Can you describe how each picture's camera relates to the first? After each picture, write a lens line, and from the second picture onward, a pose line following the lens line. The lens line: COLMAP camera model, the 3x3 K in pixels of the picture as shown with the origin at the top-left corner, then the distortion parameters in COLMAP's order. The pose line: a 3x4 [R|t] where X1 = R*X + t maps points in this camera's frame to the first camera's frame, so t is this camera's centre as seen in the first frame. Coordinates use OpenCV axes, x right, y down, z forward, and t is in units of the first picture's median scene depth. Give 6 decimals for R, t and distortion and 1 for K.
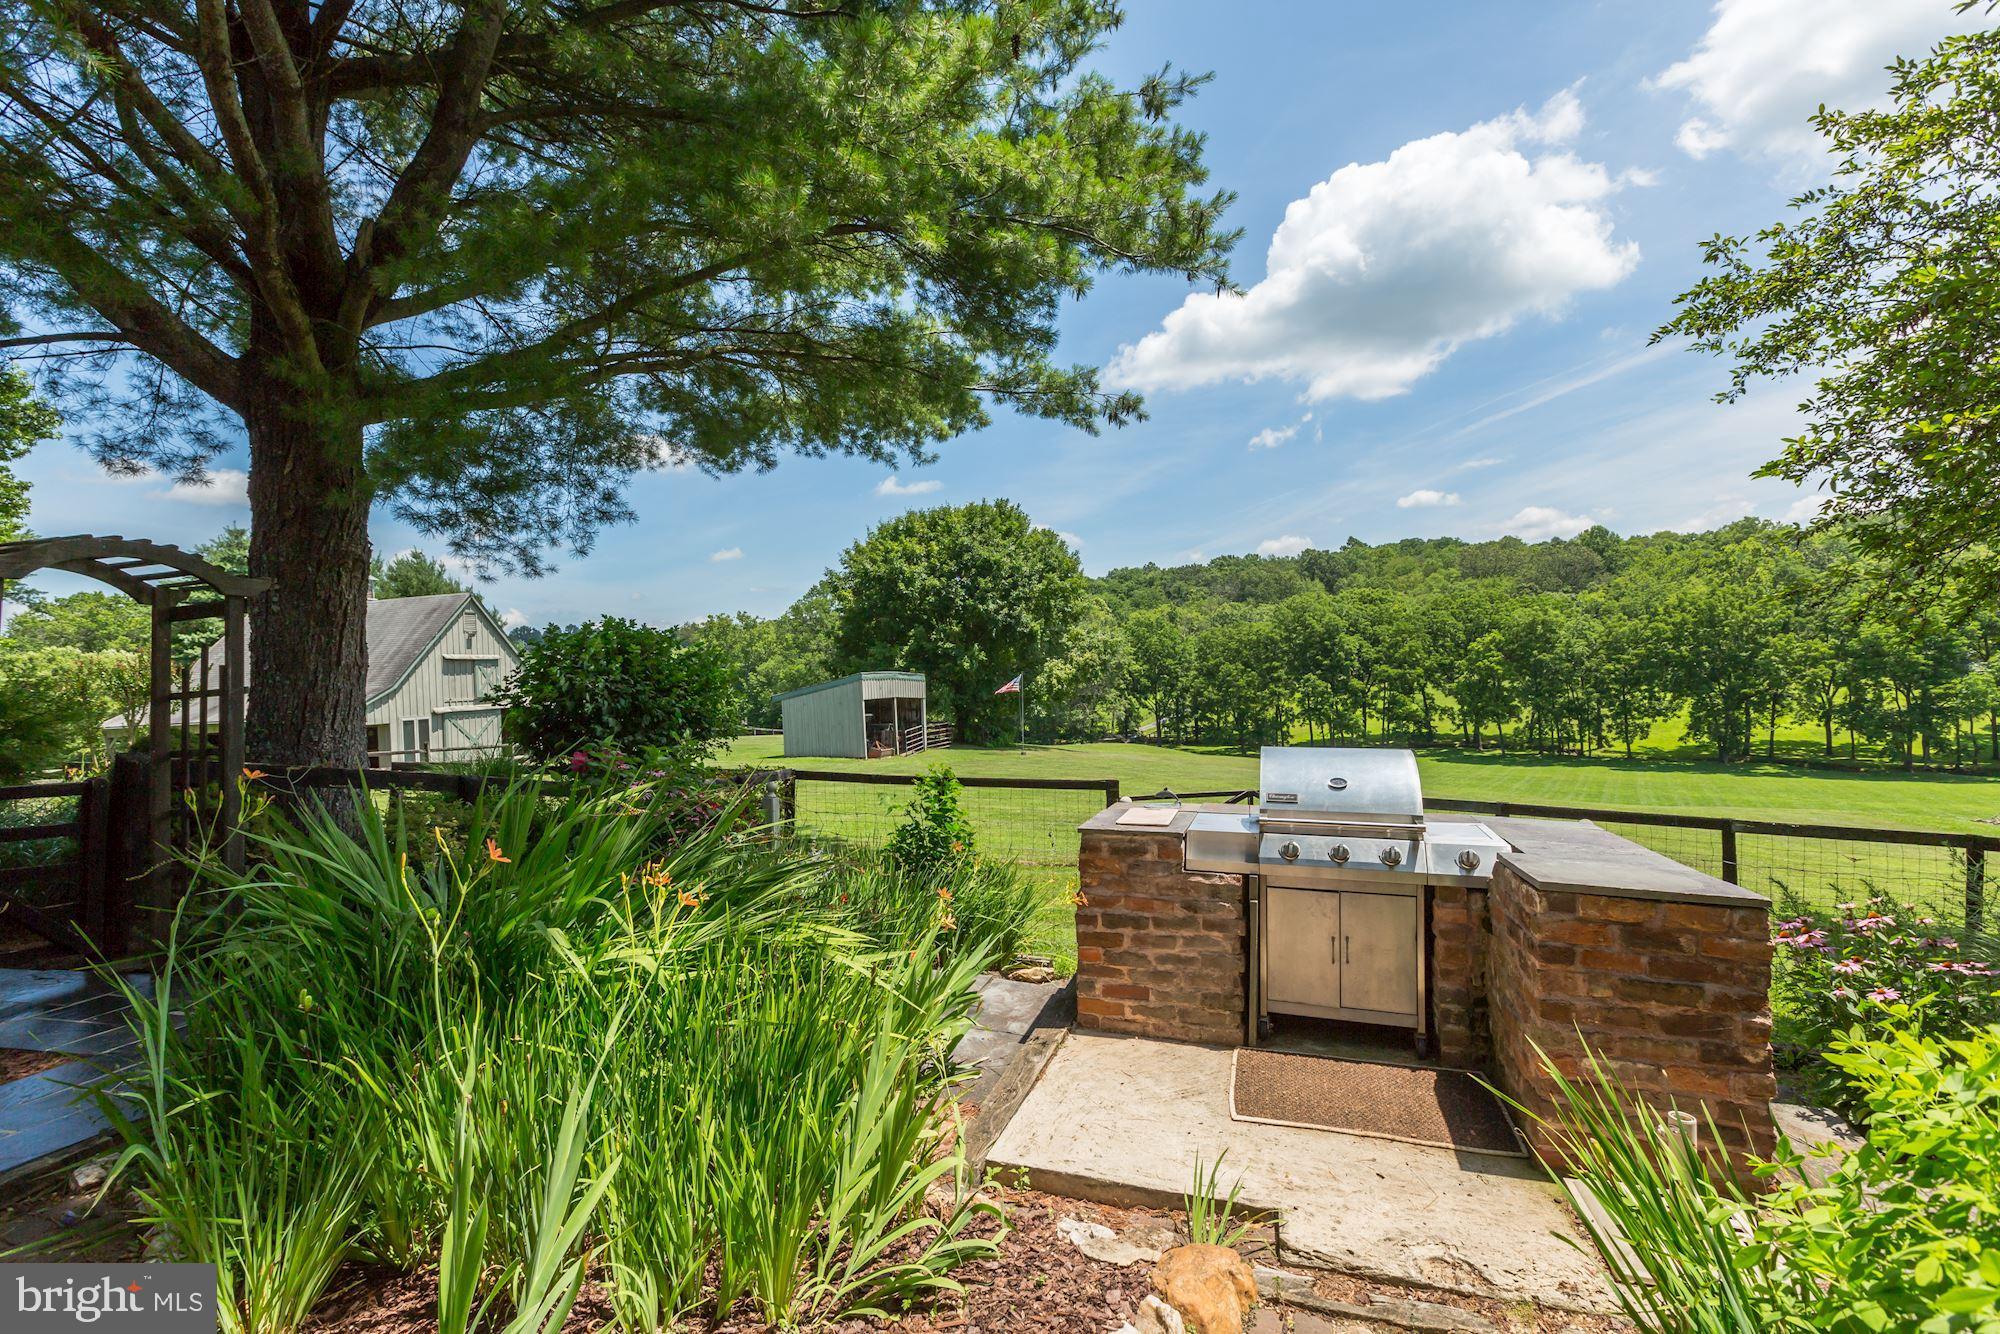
lens RADIAL K [[856.9, 0, 1003.0], [0, 856.9, 675.0], [0, 0, 1]] dist [-0.001360, -0.000110]
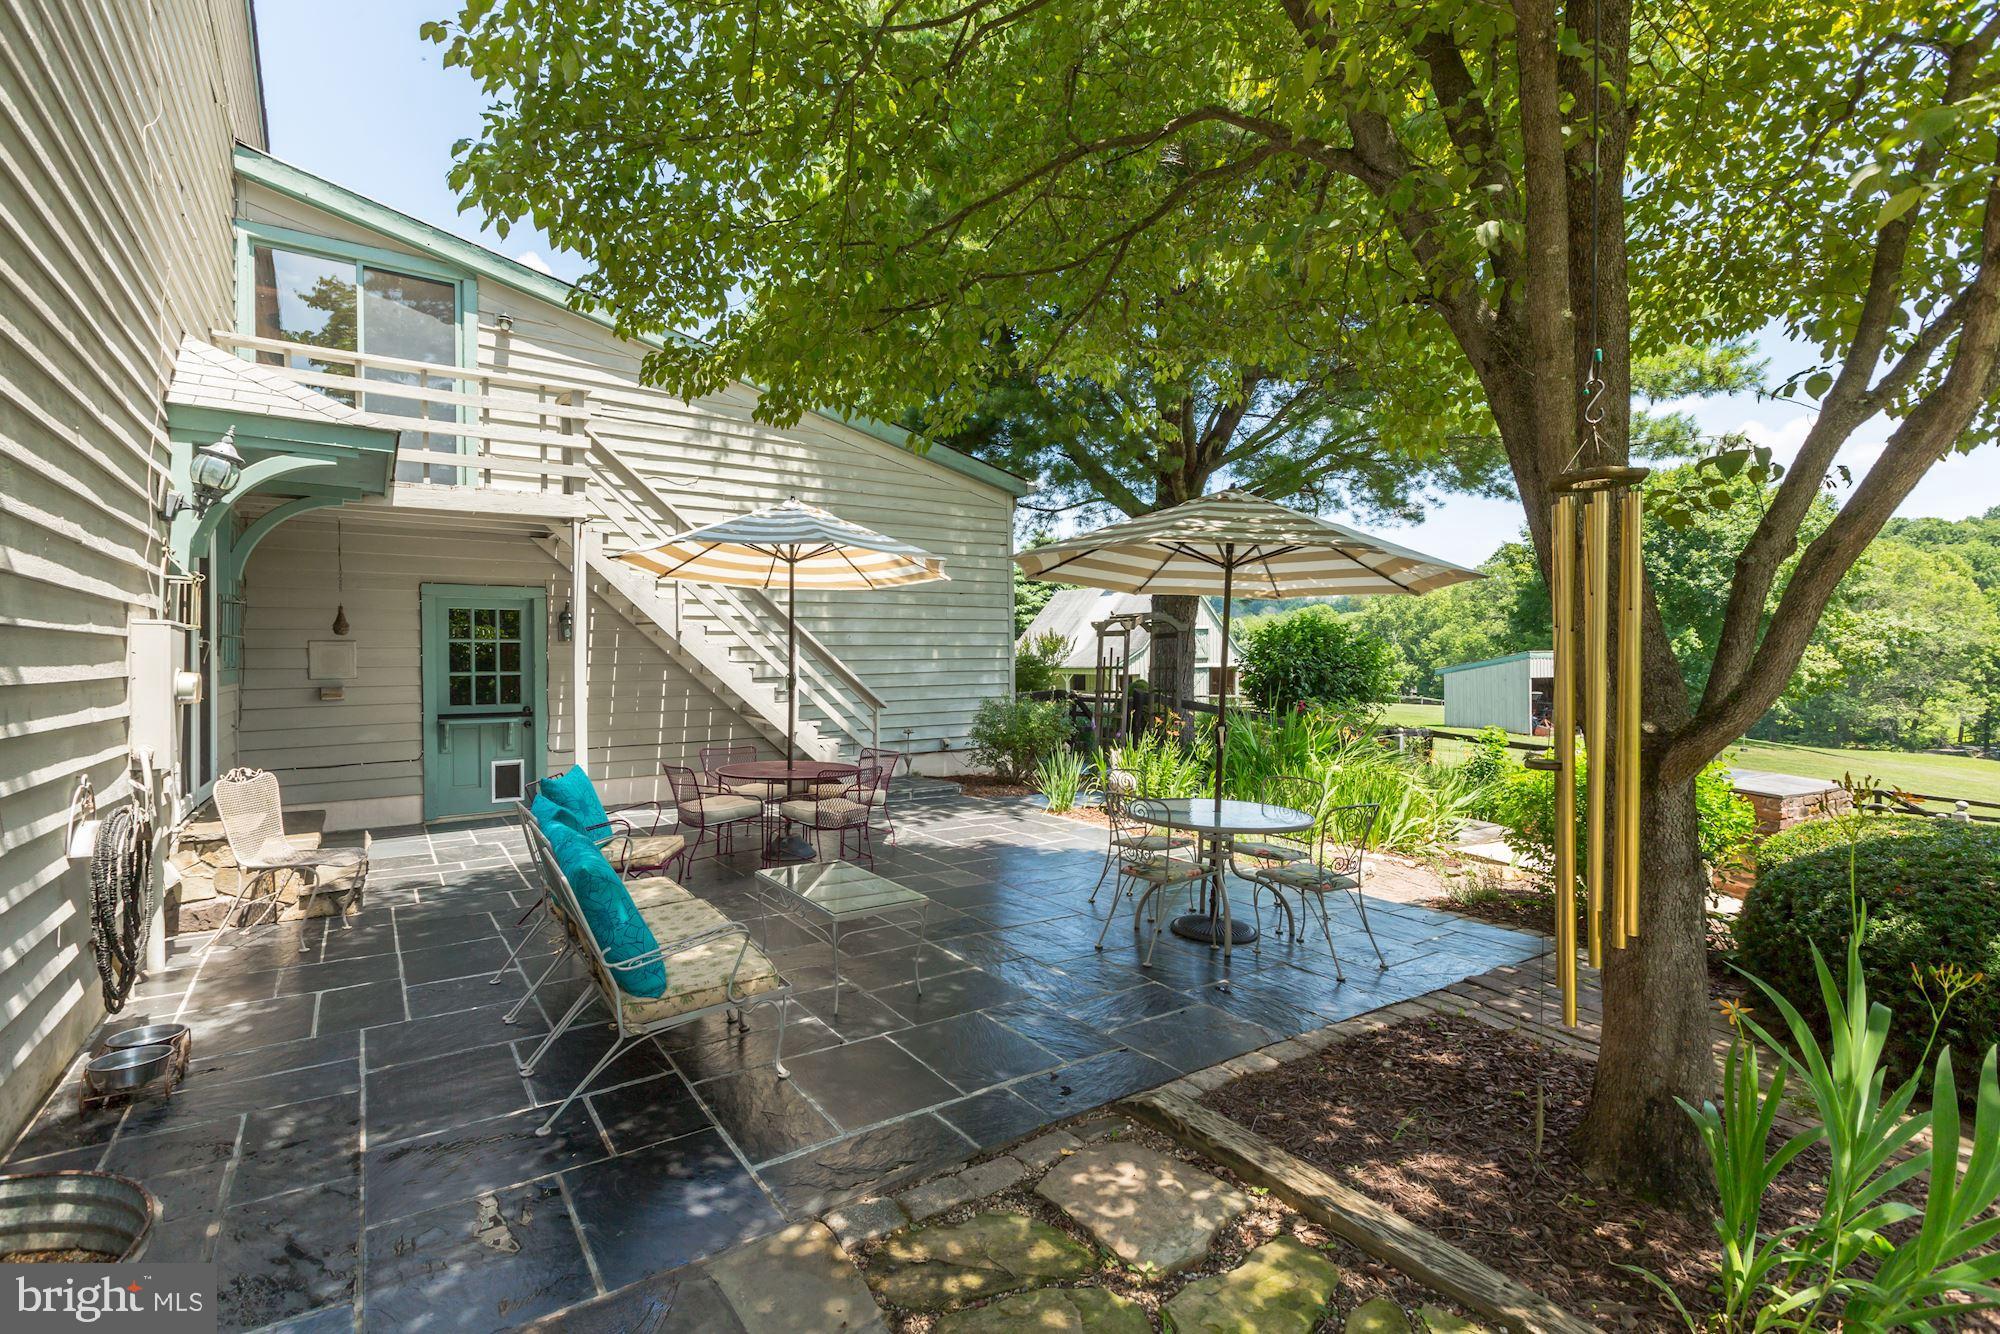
lens RADIAL K [[856.9, 0, 1003.0], [0, 856.9, 675.0], [0, 0, 1]] dist [-0.001360, -0.000110]
pose [[0.735404, 0.059225, -0.675036, 0.055589], [-0.029538, 0.998028, 0.055384, -0.010841], [0.676985, -0.020791, 0.735703, -0.152635]]
